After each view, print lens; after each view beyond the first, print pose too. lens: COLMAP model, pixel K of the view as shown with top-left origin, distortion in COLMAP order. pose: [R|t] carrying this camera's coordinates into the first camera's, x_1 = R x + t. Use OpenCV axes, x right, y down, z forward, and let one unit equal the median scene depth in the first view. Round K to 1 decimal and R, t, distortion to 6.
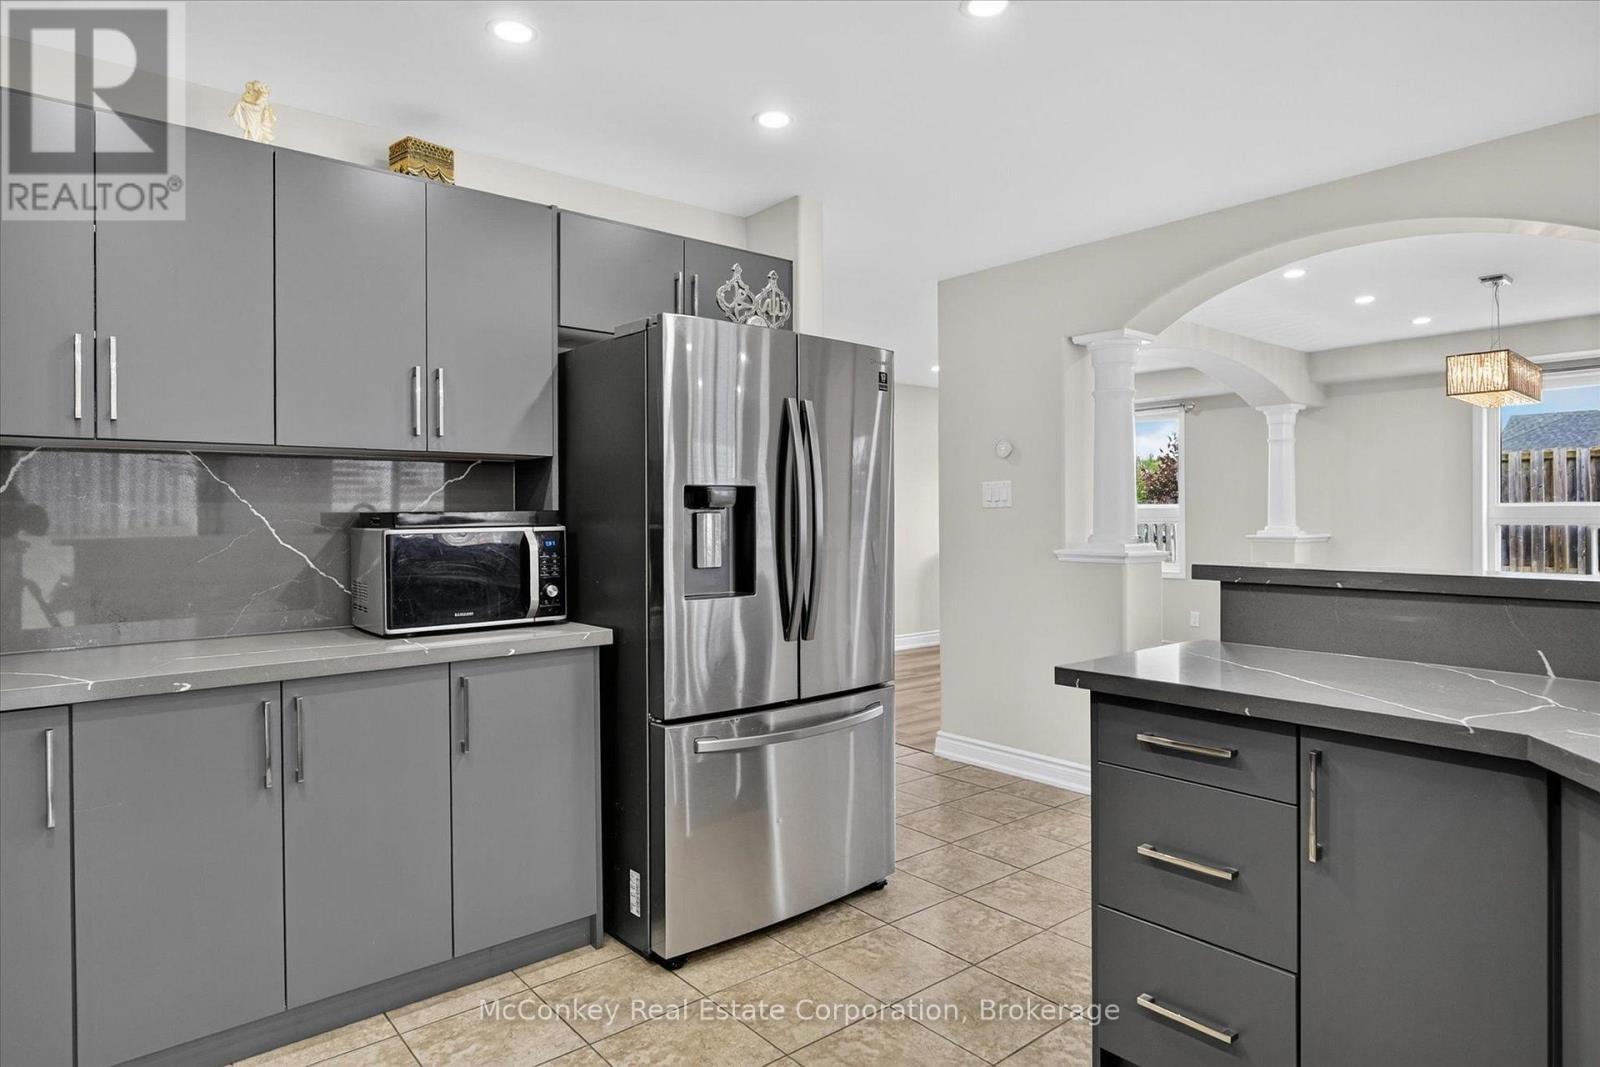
lens RADIAL K [[908.3, 0, 796.4], [0, 908.3, 517.8], [0, 0, 1]] dist [-0.000148, -0.001025]
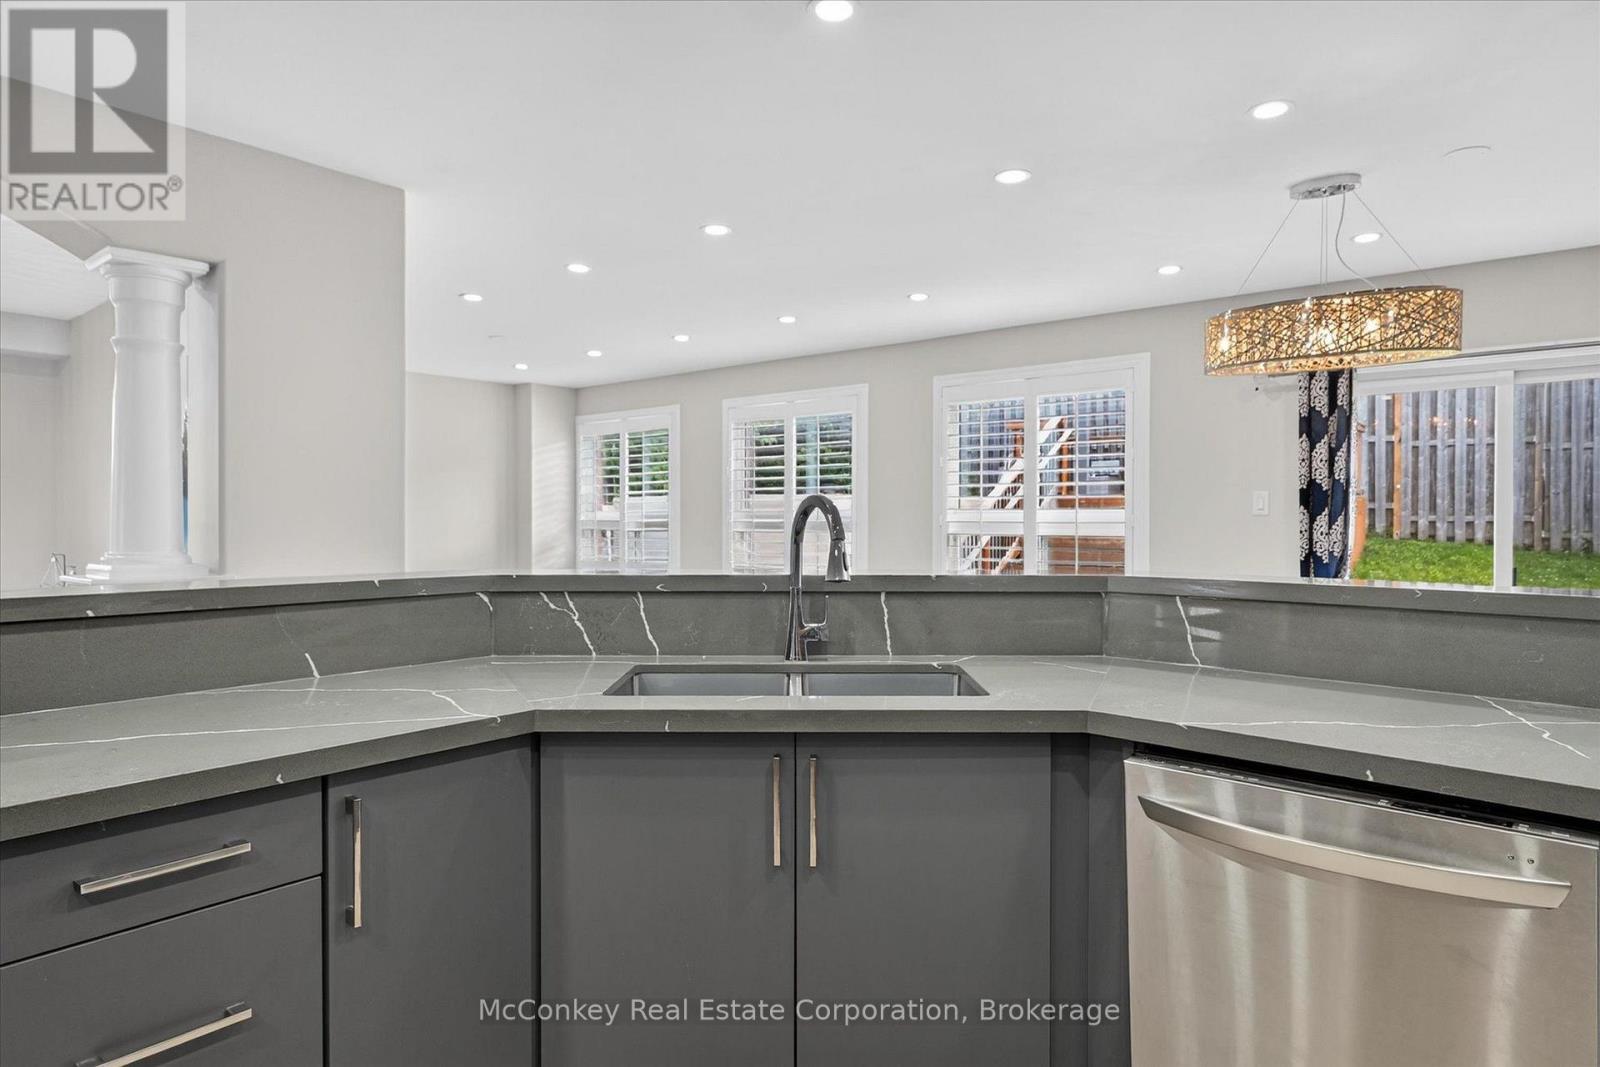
lens RADIAL K [[908.3, 0, 796.4], [0, 908.3, 517.8], [0, 0, 1]] dist [-0.000148, -0.001025]
pose [[-0.168986, 0.007344, 0.985591, -0.304345], [-0.002446, 0.999966, -0.007871, -0.002080], [-0.985615, -0.003740, -0.168962, 0.640725]]
